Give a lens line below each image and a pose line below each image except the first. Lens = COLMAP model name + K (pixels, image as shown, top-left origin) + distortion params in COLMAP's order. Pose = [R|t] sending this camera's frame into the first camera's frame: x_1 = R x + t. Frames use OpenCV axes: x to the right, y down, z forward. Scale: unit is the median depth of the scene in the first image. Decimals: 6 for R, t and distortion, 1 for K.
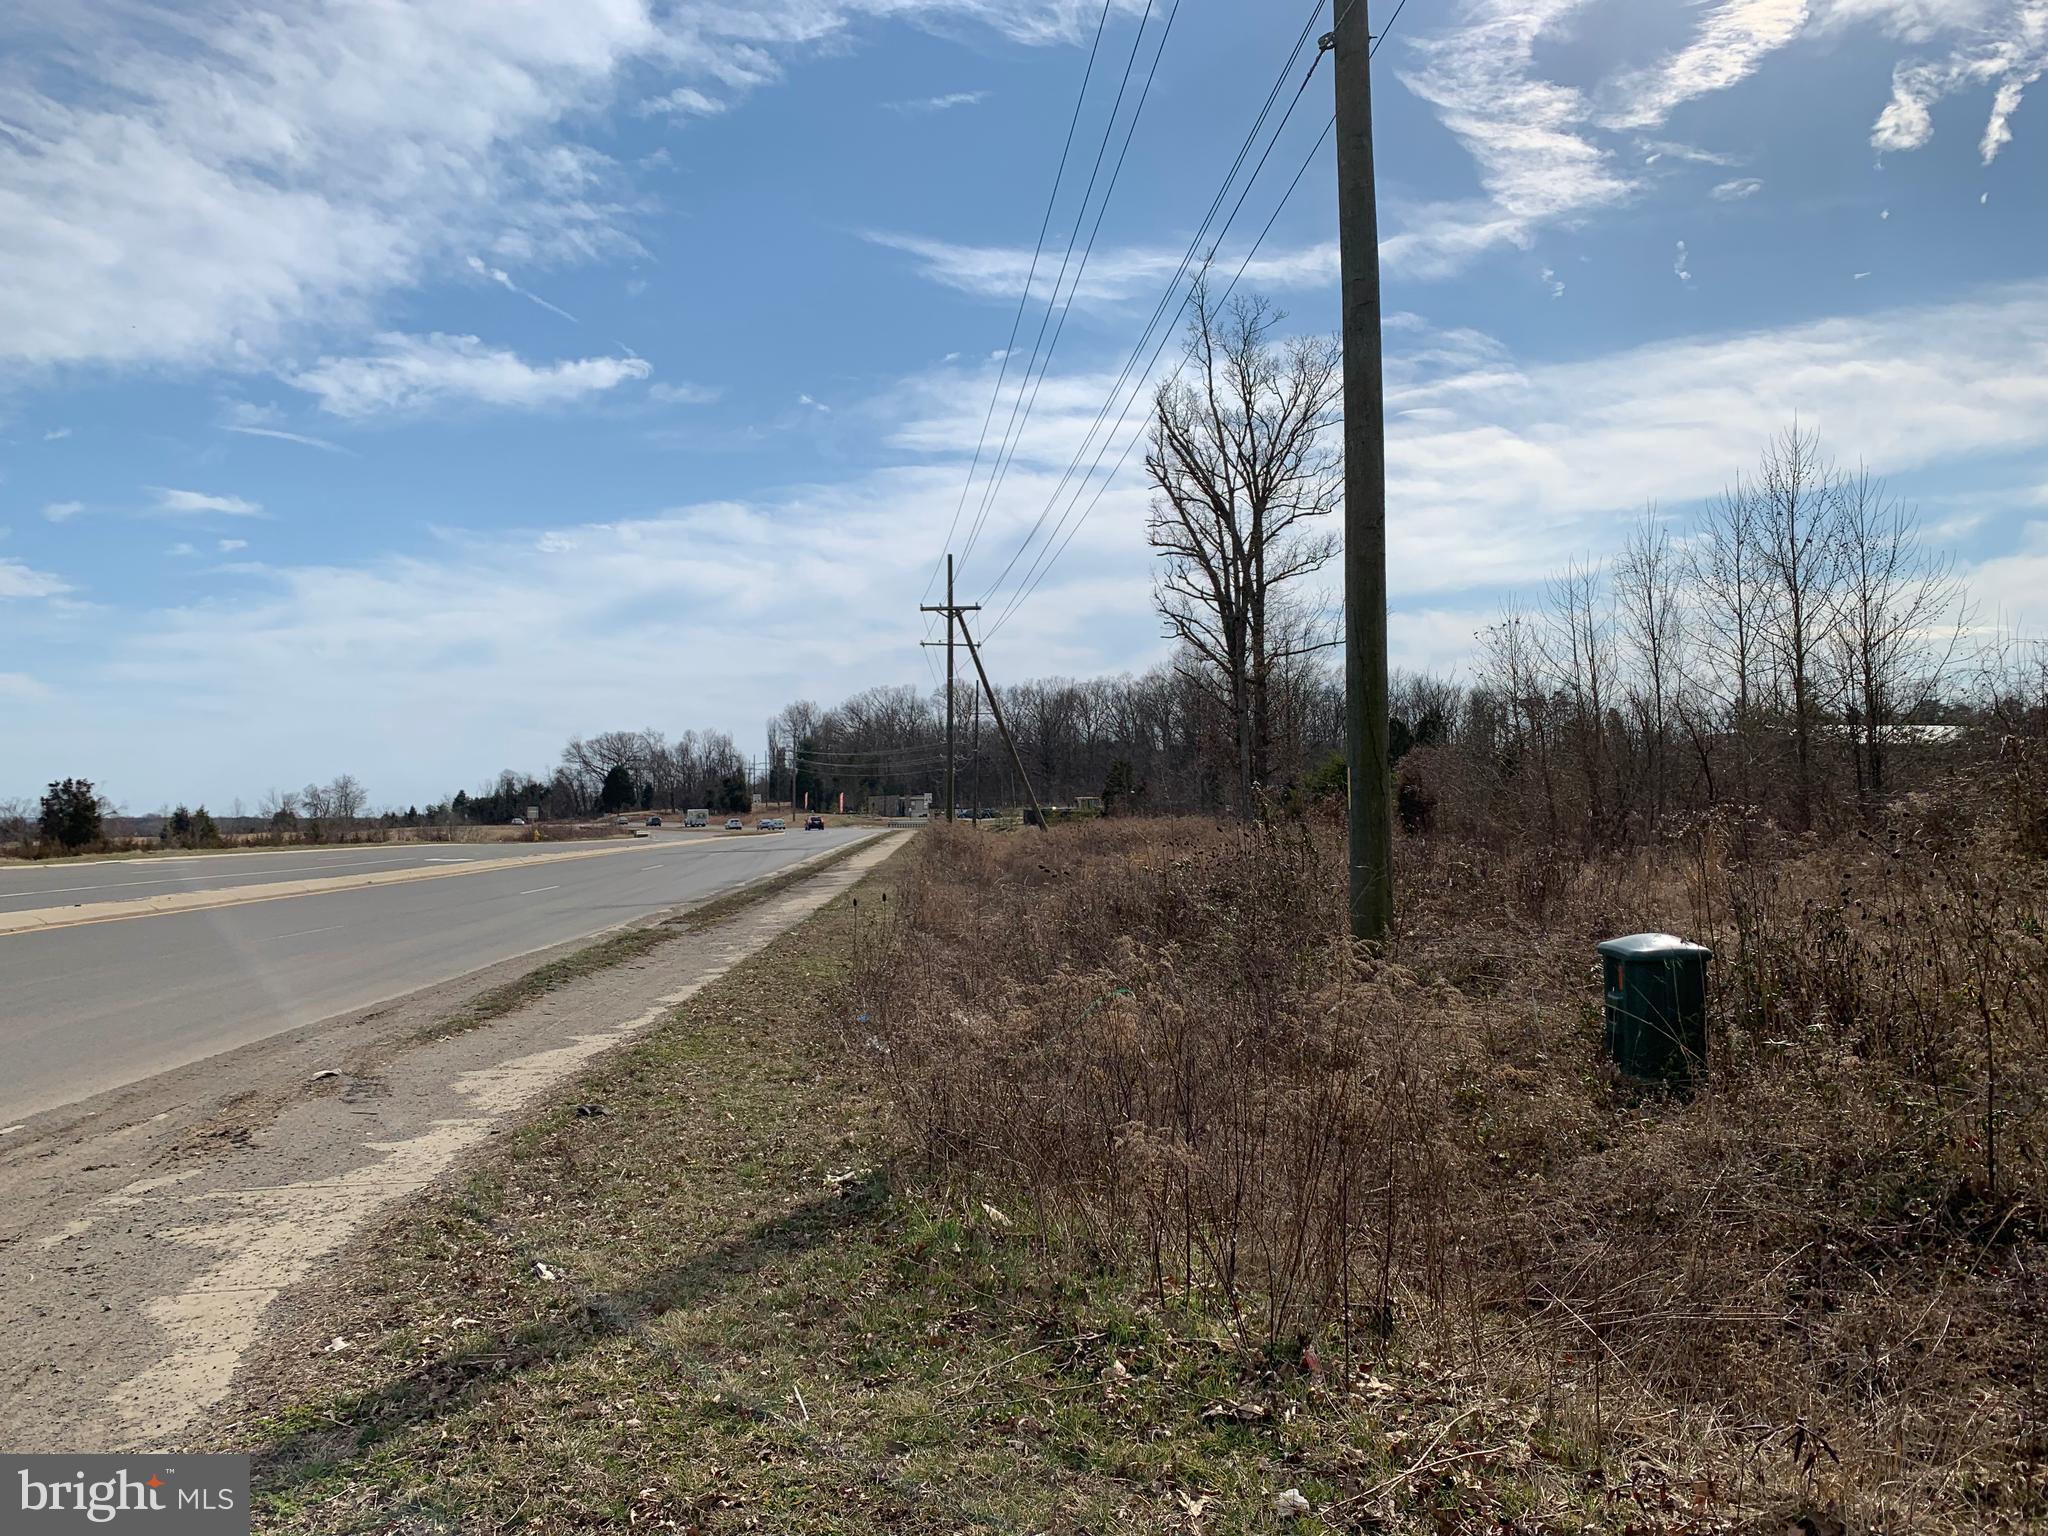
lens RADIAL K [[1588.7, 0, 1009.6], [0, 1588.7, 769.6], [0, 0, 1]] dist [0.038995, -0.063434]
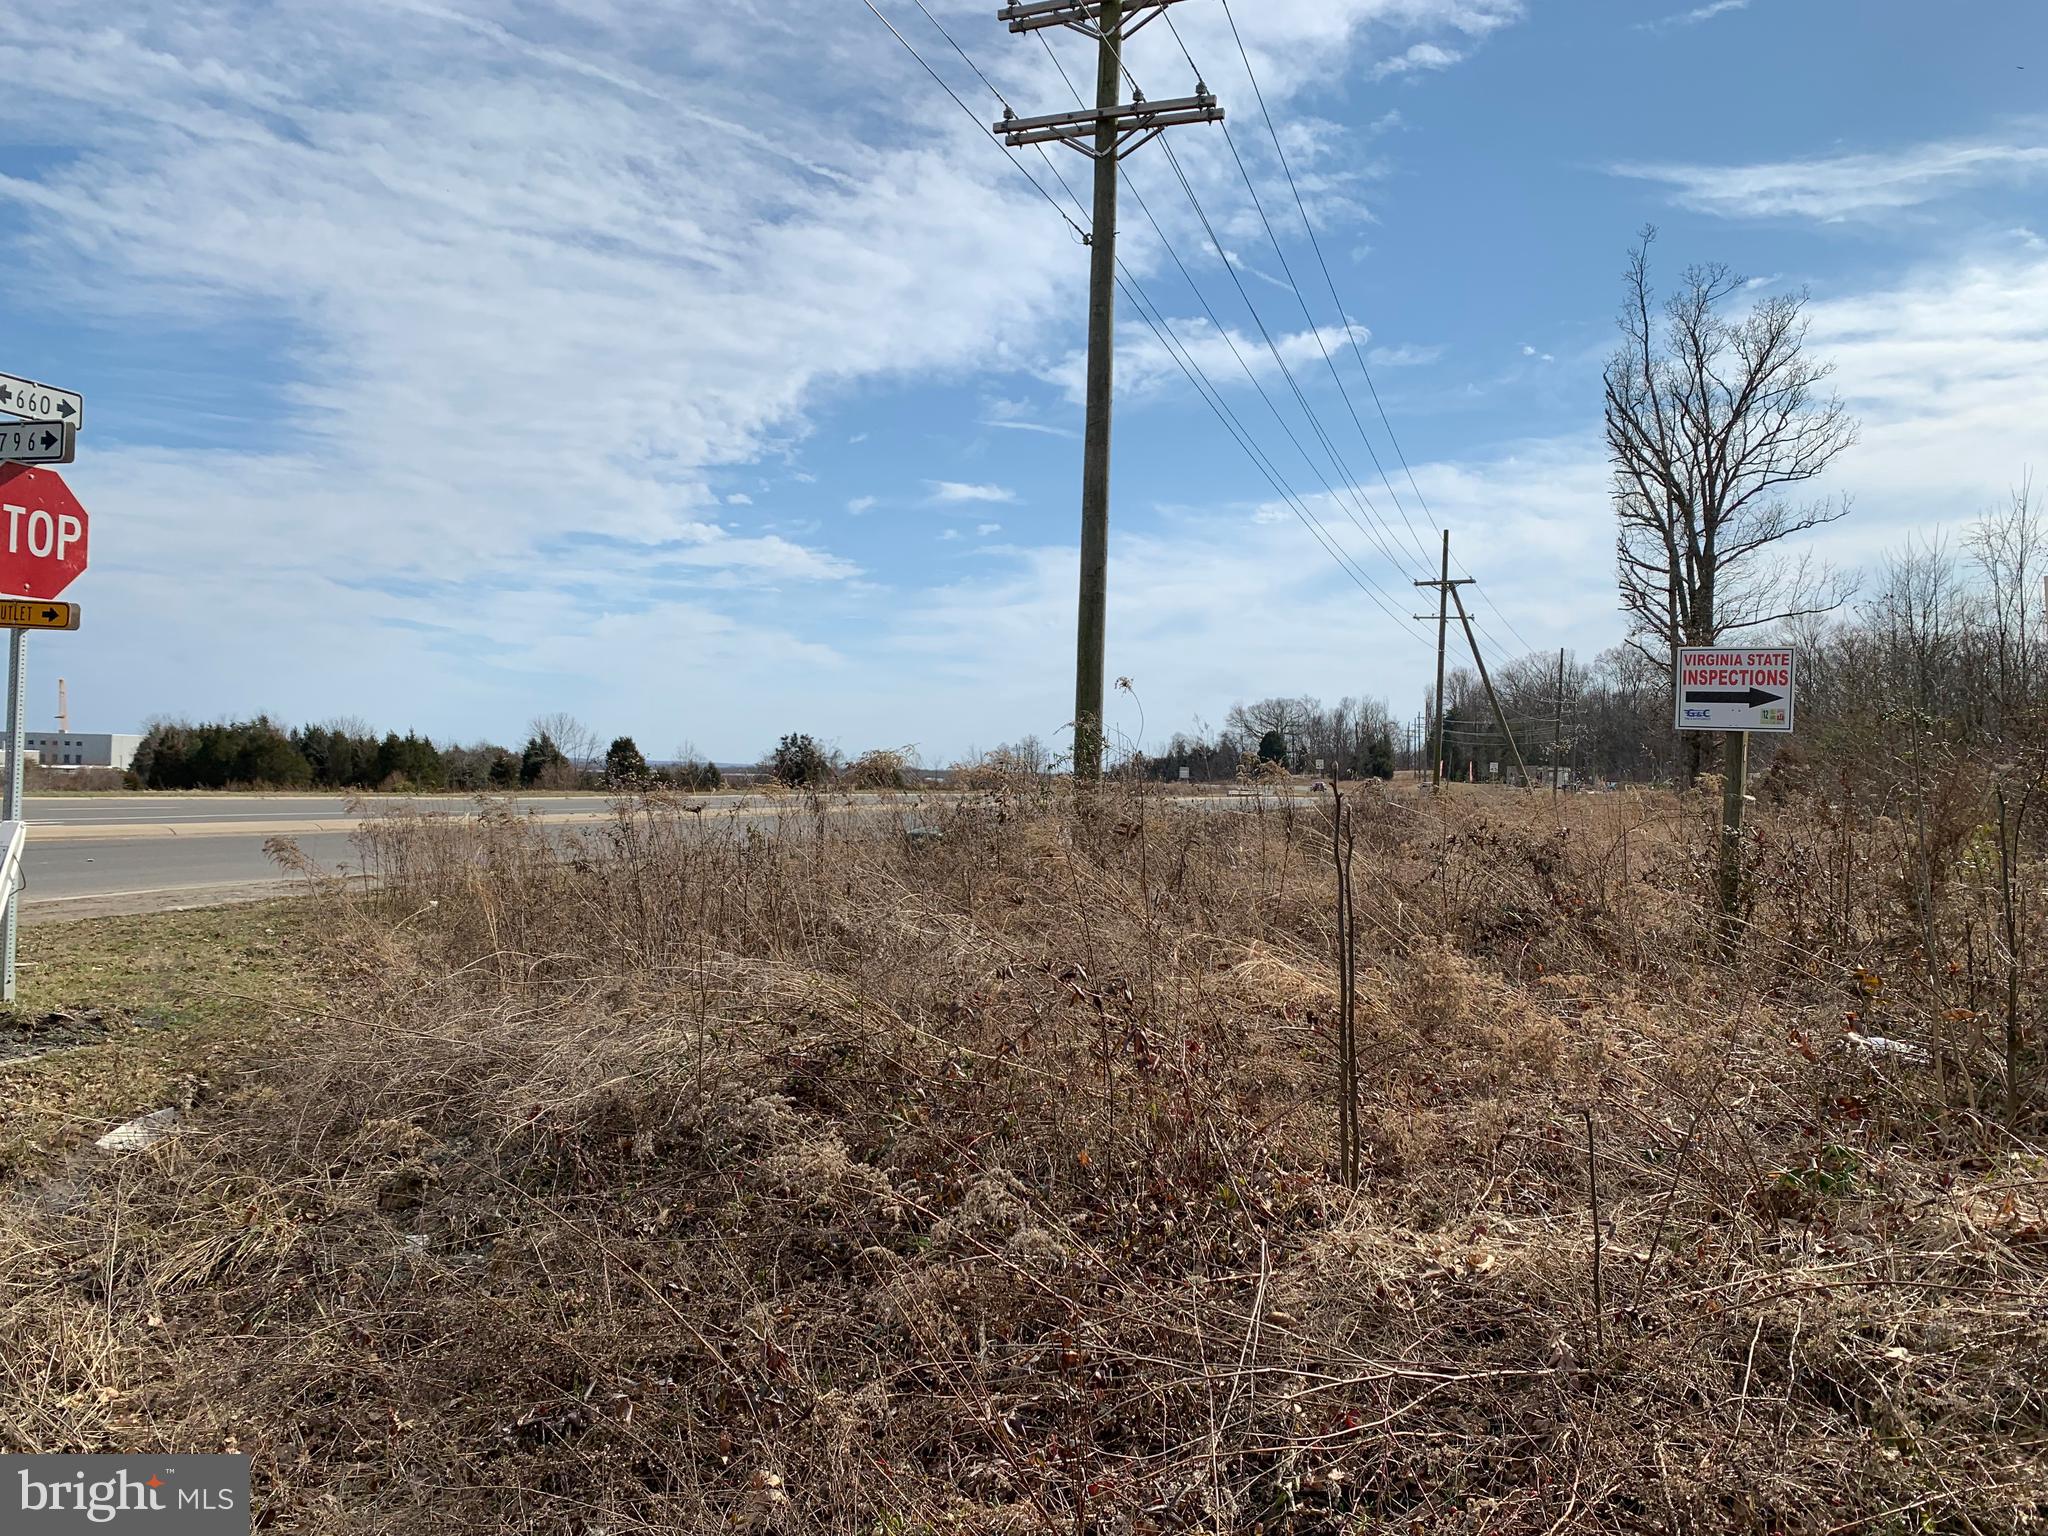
lens RADIAL K [[1588.7, 0, 1038.1], [0, 1588.7, 759.7], [0, 0, 1]] dist [0.038995, -0.063434]
pose [[0.910948, 0.020476, -0.412013, 0.150686], [-0.014009, 0.999727, 0.018709, -0.002611], [0.412284, -0.011271, 0.910986, -0.049277]]
